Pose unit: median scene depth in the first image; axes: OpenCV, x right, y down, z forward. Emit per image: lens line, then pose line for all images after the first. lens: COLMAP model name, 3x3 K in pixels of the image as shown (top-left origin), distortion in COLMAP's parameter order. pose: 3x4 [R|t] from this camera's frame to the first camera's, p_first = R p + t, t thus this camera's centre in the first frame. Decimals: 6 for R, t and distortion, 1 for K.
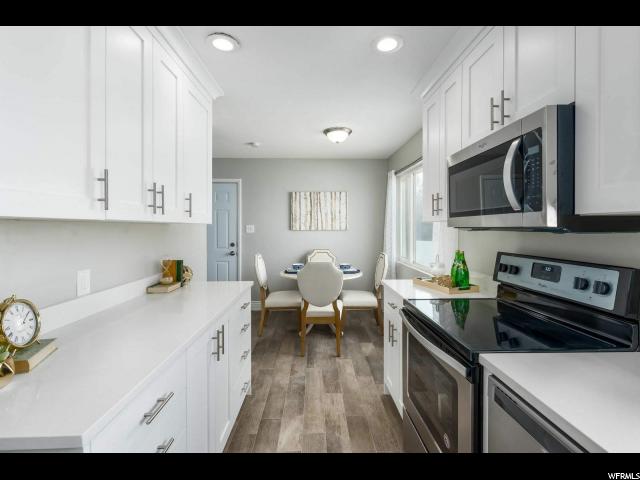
lens RADIAL K [[296.9, 0, 318.6], [0, 296.9, 227.0], [0, 0, 1]] dist [-0.000180, -0.000046]
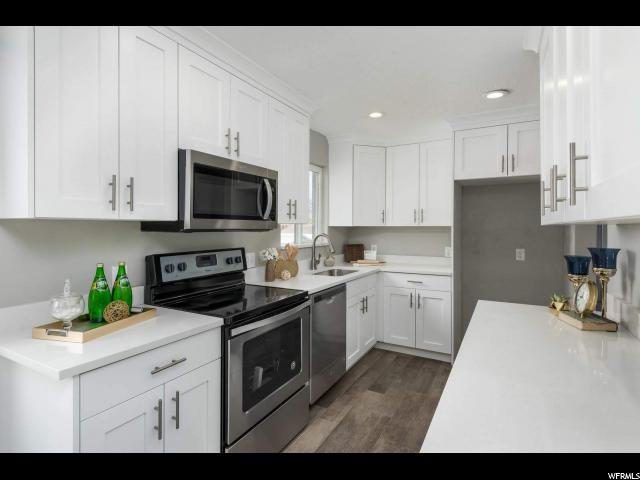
lens RADIAL K [[327.2, 0, 320.0], [0, 327.2, 240.0], [0, 0, 1]] dist [0.001719, 0.000108]
pose [[-0.865282, -0.019507, 0.500905, -0.335642], [-0.003931, 0.999476, 0.032132, 0.000903], [-0.501269, 0.025834, -0.864906, 1.479486]]
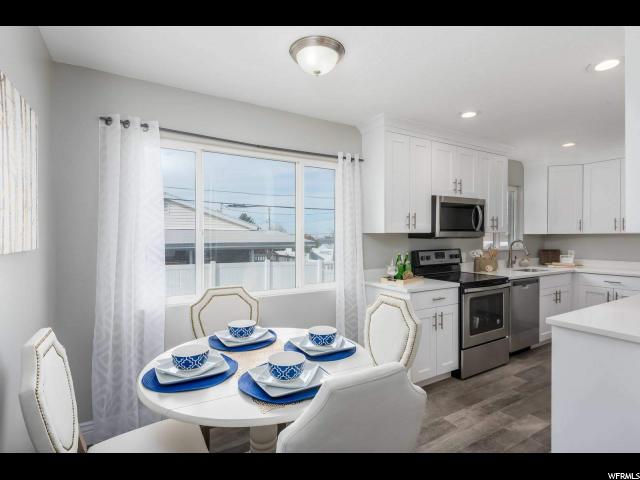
lens RADIAL K [[327.2, 0, 320.0], [0, 327.2, 240.0], [0, 0, 1]] dist [0.001719, 0.000108]
pose [[-0.493453, -0.008811, 0.869728, -0.752989], [0.000008, 0.999949, 0.010134, -0.000356], [-0.869773, 0.005008, -0.493427, 2.250320]]
